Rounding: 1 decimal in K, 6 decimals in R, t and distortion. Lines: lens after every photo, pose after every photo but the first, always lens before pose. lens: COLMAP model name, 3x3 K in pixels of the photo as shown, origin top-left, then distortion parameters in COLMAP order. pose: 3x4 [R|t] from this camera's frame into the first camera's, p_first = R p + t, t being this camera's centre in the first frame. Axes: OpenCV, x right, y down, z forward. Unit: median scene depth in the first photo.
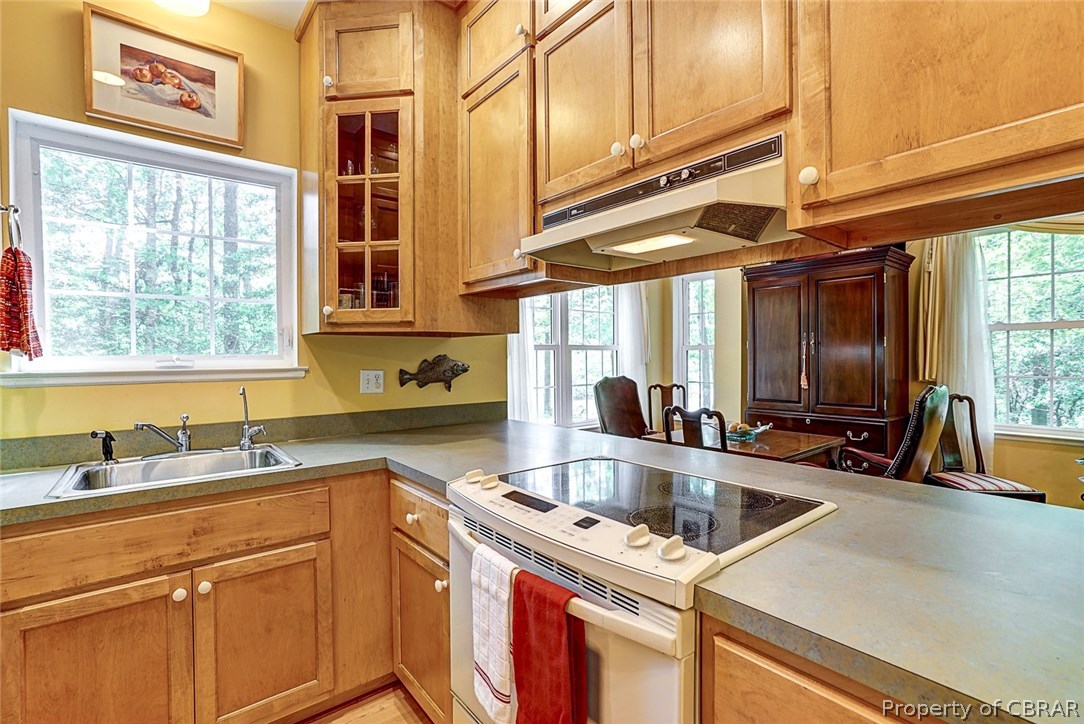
lens RADIAL K [[496.3, 0, 540.3], [0, 496.3, 360.2], [0, 0, 1]] dist [-0.046021, 0.024316]
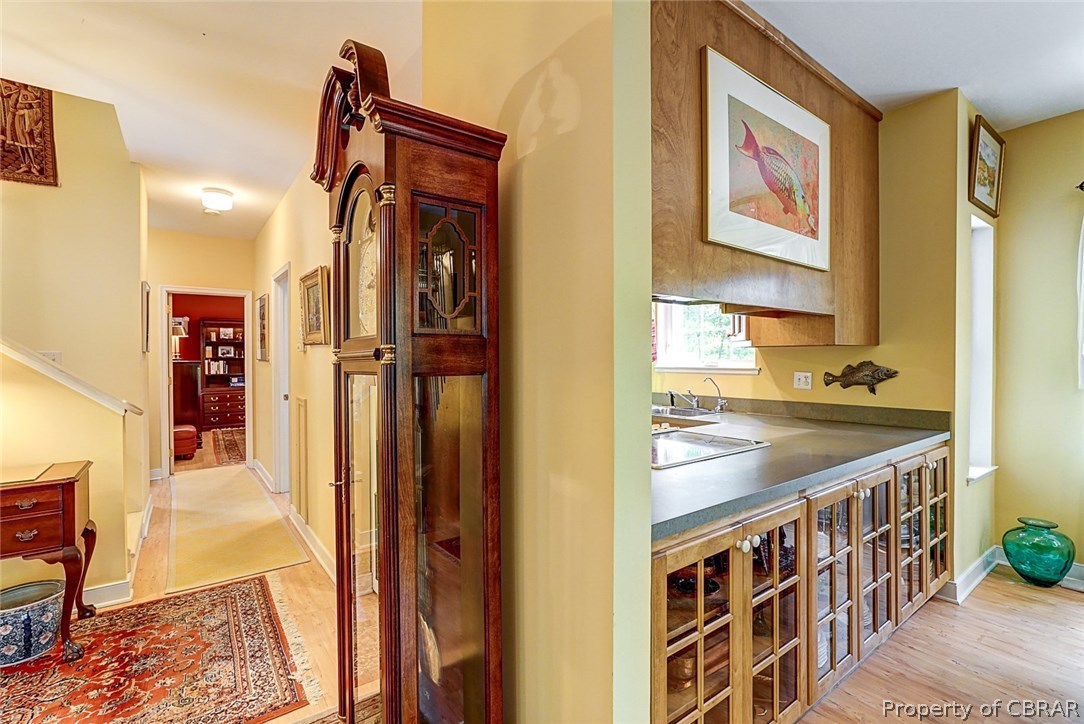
lens RADIAL K [[496.3, 0, 540.3], [0, 496.3, 360.2], [0, 0, 1]] dist [-0.046021, 0.024316]
pose [[-0.031840, 0.012877, -0.999410, 1.098591], [-0.007379, 0.999887, 0.013118, -0.025847], [0.999466, 0.007792, -0.031742, 0.349388]]
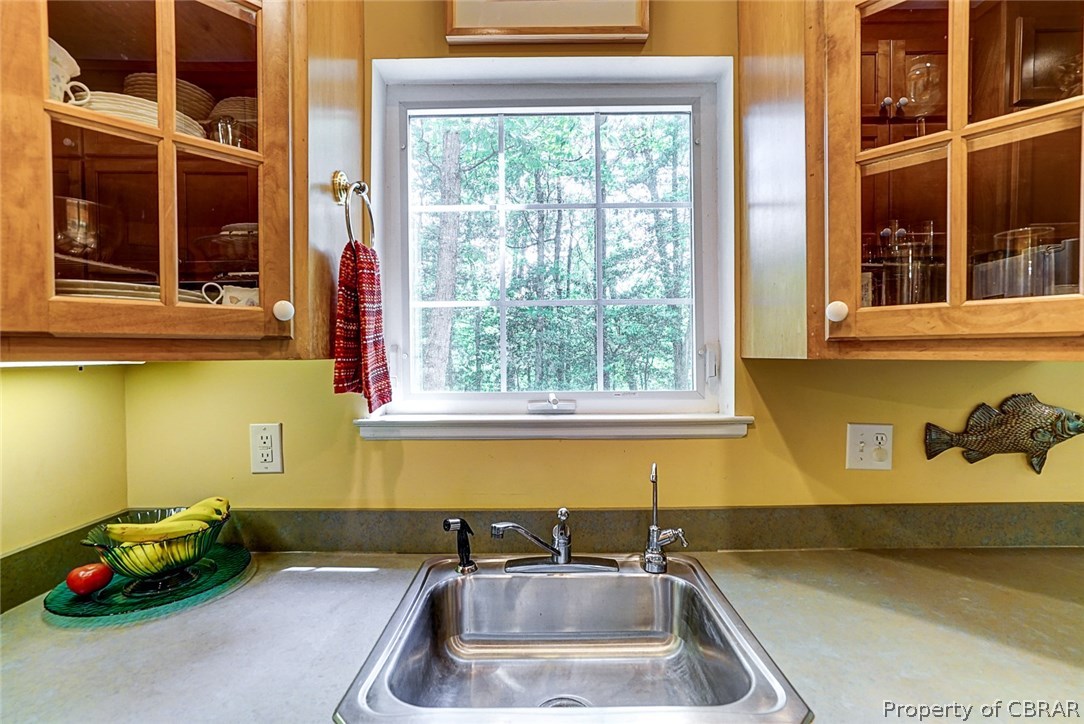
lens RADIAL K [[496.3, 0, 540.3], [0, 496.3, 360.2], [0, 0, 1]] dist [-0.046021, 0.024316]
pose [[0.778464, 0.008550, -0.627631, -0.311289], [-0.004798, 0.999959, 0.007671, -0.051552], [0.627671, -0.002960, 0.778473, 0.427307]]
